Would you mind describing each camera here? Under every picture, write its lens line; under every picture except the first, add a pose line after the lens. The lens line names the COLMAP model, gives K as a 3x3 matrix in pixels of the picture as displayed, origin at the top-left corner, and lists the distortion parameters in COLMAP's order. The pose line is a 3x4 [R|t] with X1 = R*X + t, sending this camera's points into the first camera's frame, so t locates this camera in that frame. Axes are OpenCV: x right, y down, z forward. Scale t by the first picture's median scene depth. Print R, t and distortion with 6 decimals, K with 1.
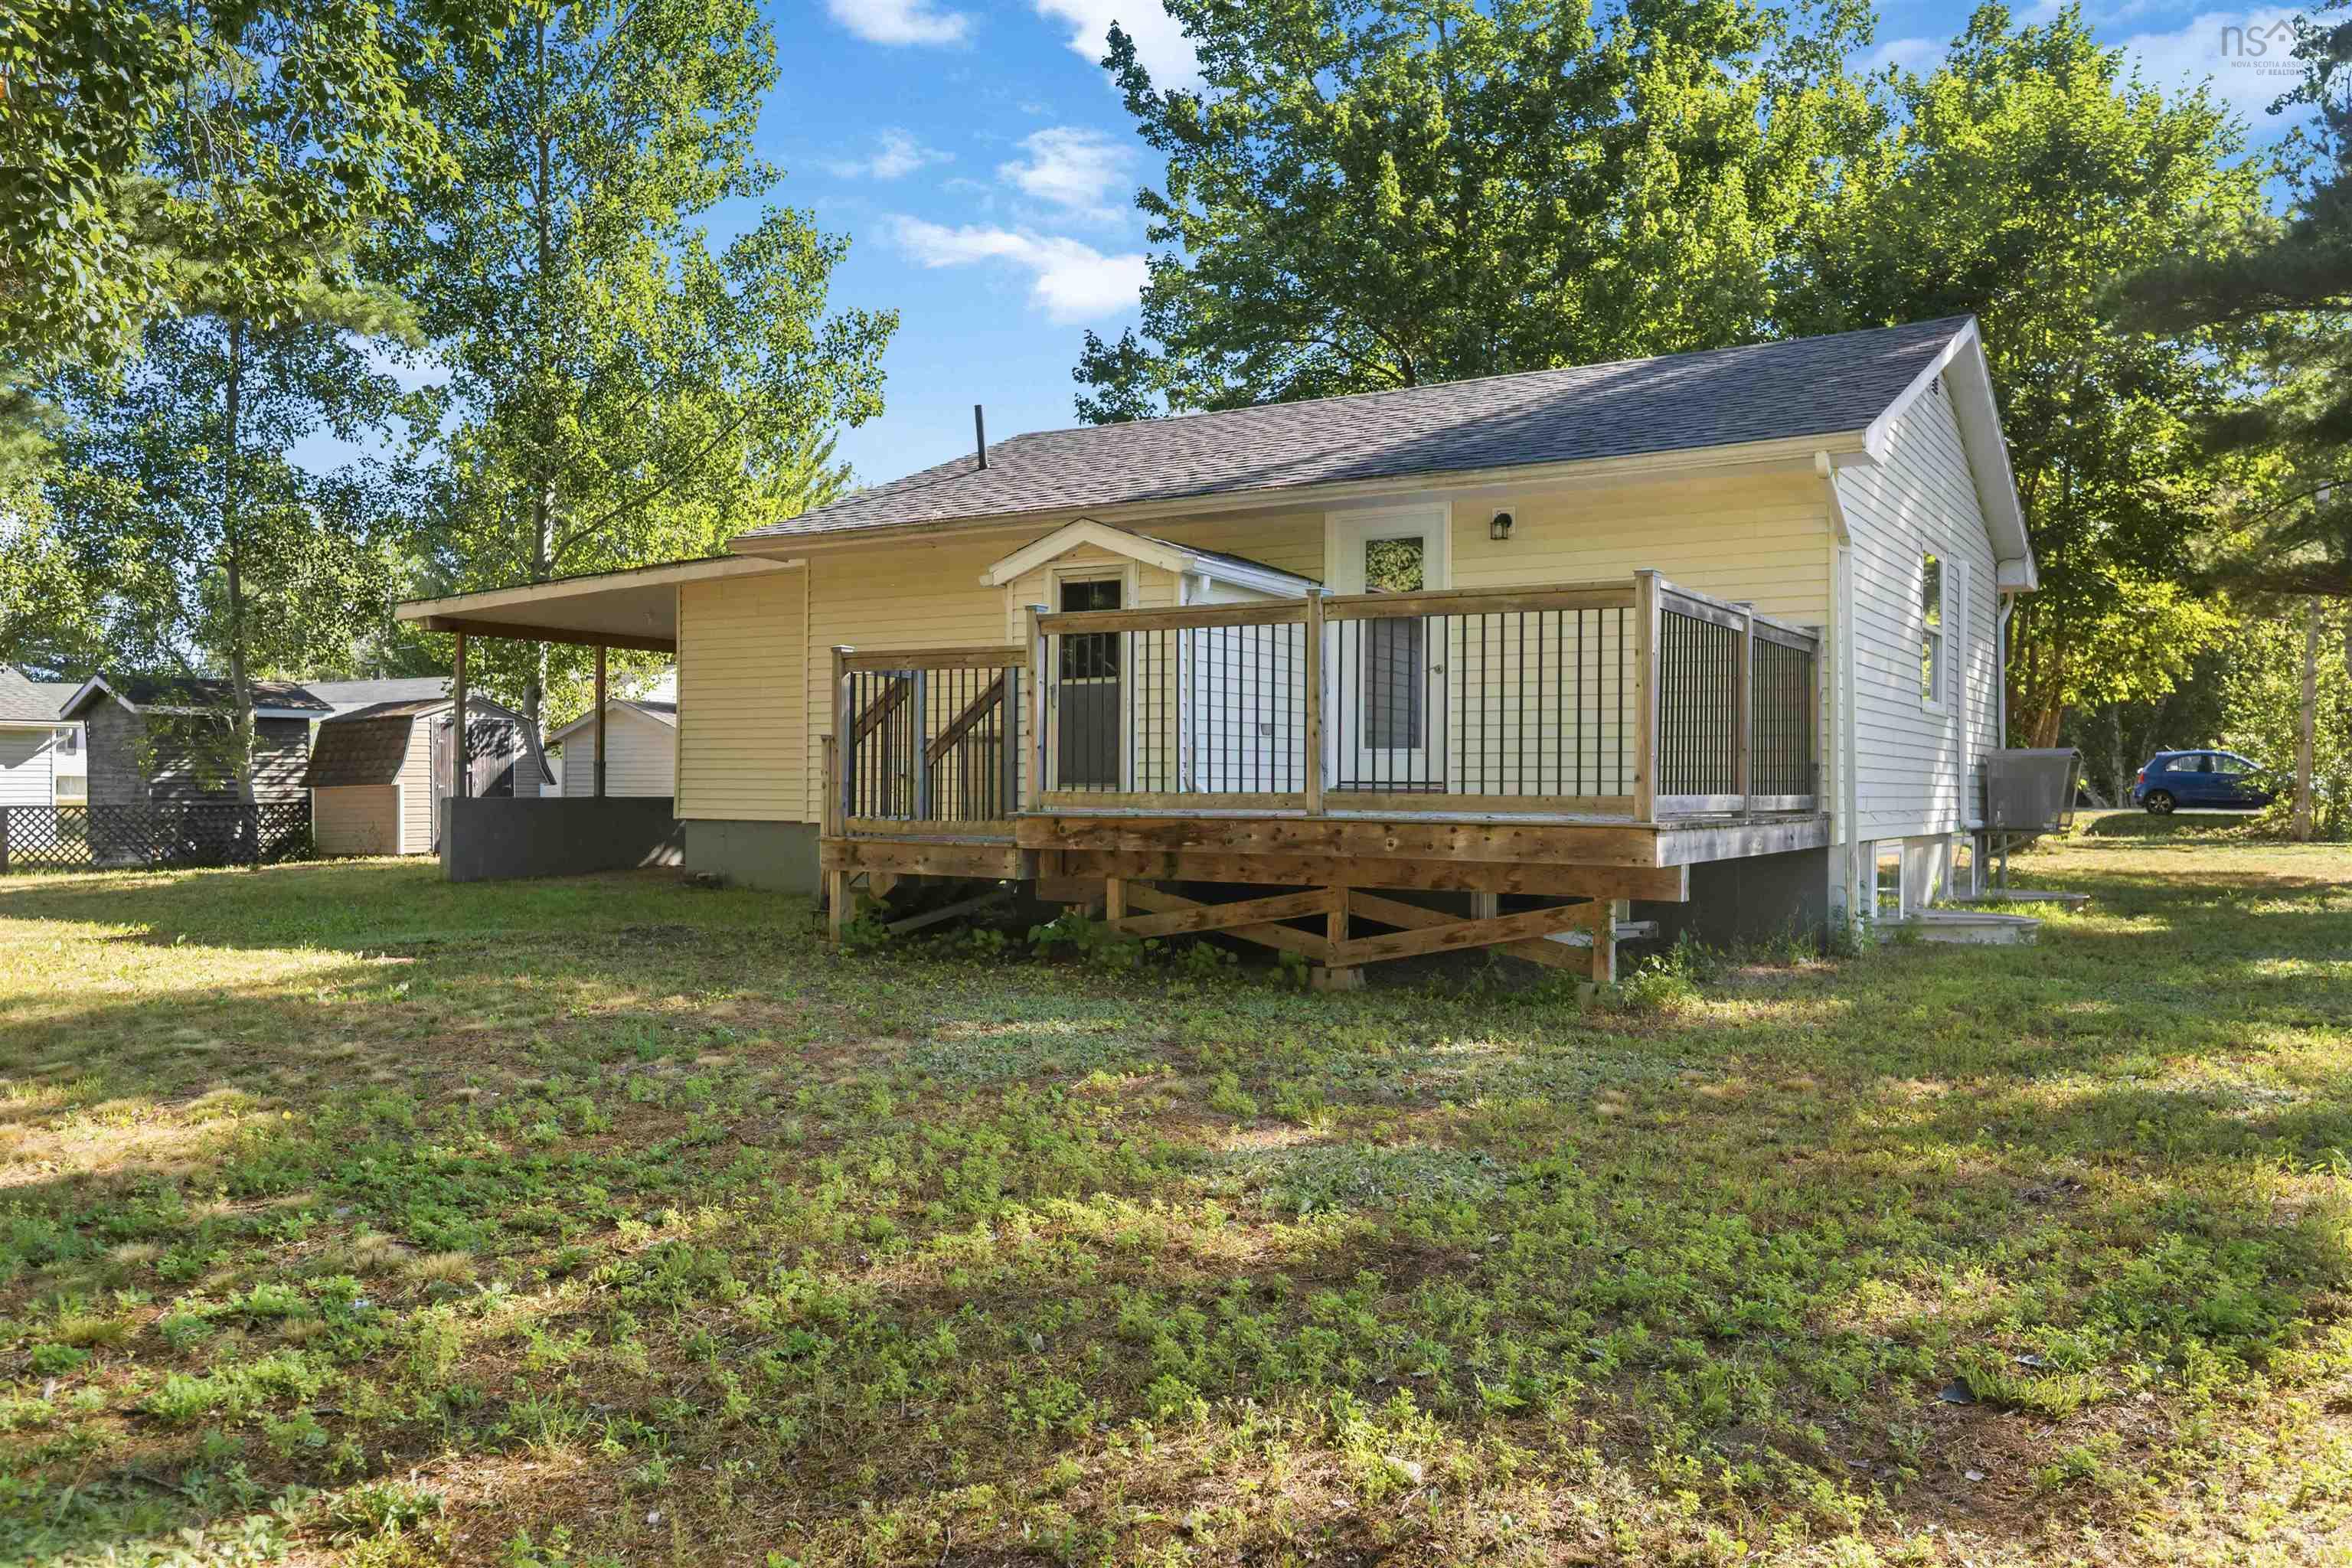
lens RADIAL K [[1766.8, 0, 1188.0], [0, 1766.8, 782.4], [0, 0, 1]] dist [-0.005563, 0.002293]
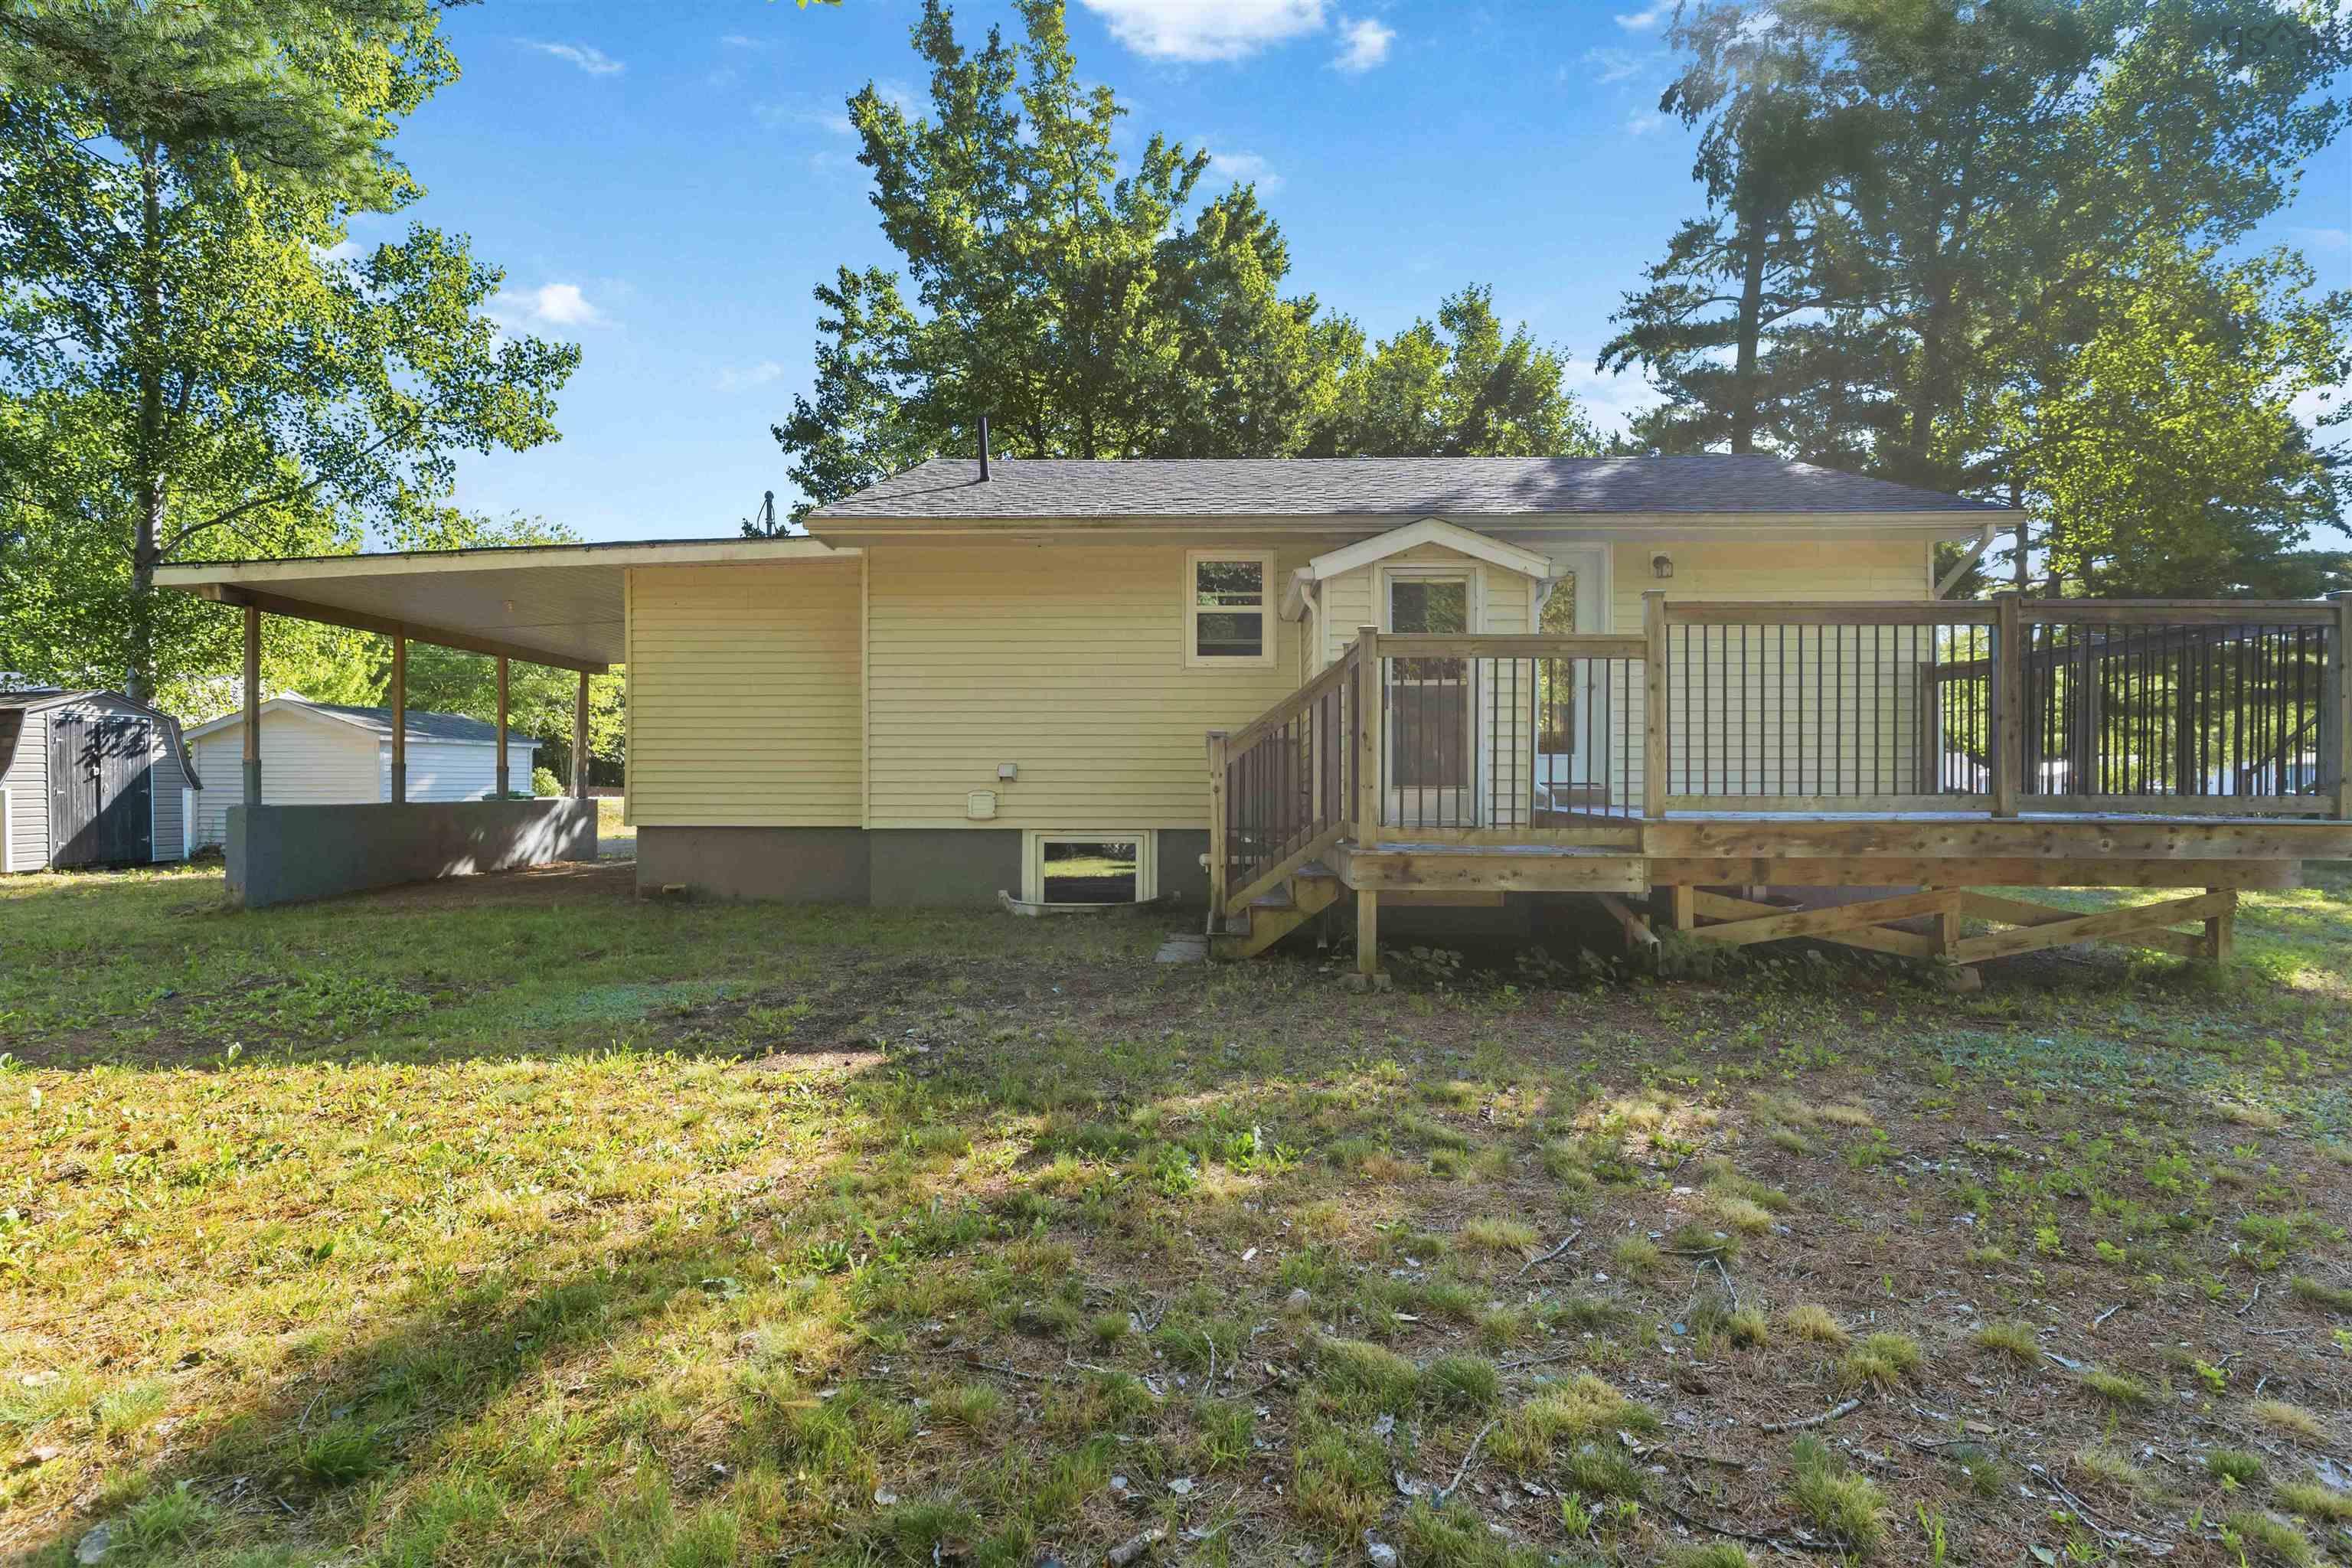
lens RADIAL K [[1129.8, 0, 1177.0], [0, 1129.8, 787.0], [0, 0, 1]] dist [-0.003112, -0.000866]
pose [[0.853160, -0.005876, 0.521615, -0.251132], [0.003354, 0.999978, 0.005779, -0.001660], [-0.521638, -0.003181, 0.853161, 0.259138]]
